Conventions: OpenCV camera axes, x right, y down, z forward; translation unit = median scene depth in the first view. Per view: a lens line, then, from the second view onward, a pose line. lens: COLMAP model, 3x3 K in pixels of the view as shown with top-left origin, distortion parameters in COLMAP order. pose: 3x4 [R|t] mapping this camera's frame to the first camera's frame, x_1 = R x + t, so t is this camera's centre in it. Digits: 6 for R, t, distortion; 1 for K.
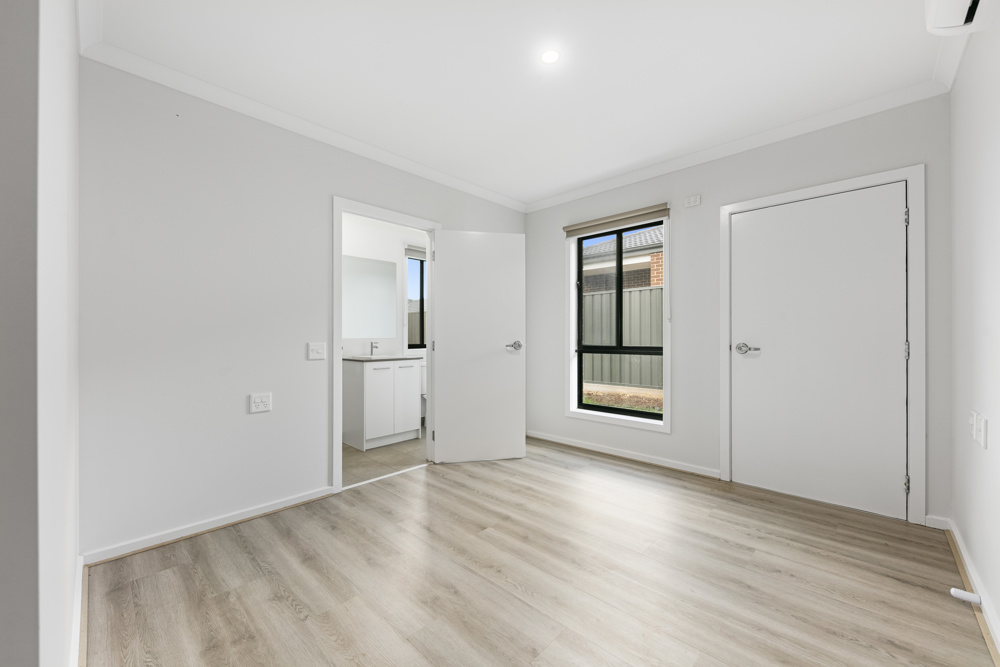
lens RADIAL K [[379.3, 0, 500.0], [0, 379.3, 338.9], [0, 0, 1]] dist [0.000496, 0.000035]
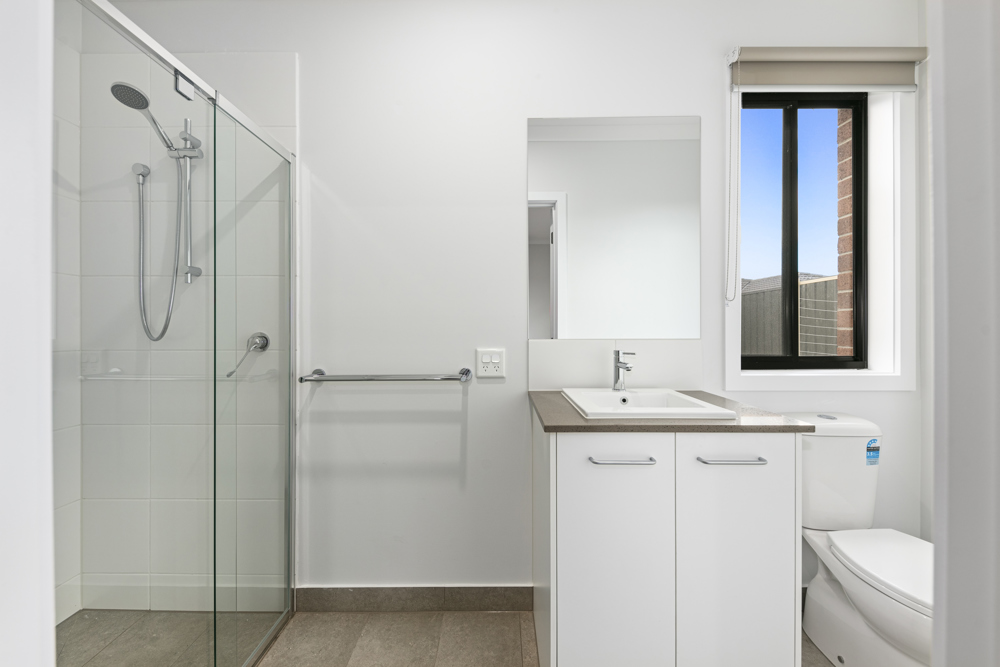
lens RADIAL K [[367.6, 0, 504.2], [0, 367.6, 330.5], [0, 0, 1]] dist [0.000540, -0.000141]
pose [[0.685683, -0.002046, -0.727897, -0.154127], [-0.002258, 0.999985, -0.004938, -0.006913], [0.727897, 0.005030, 0.685668, 0.643487]]
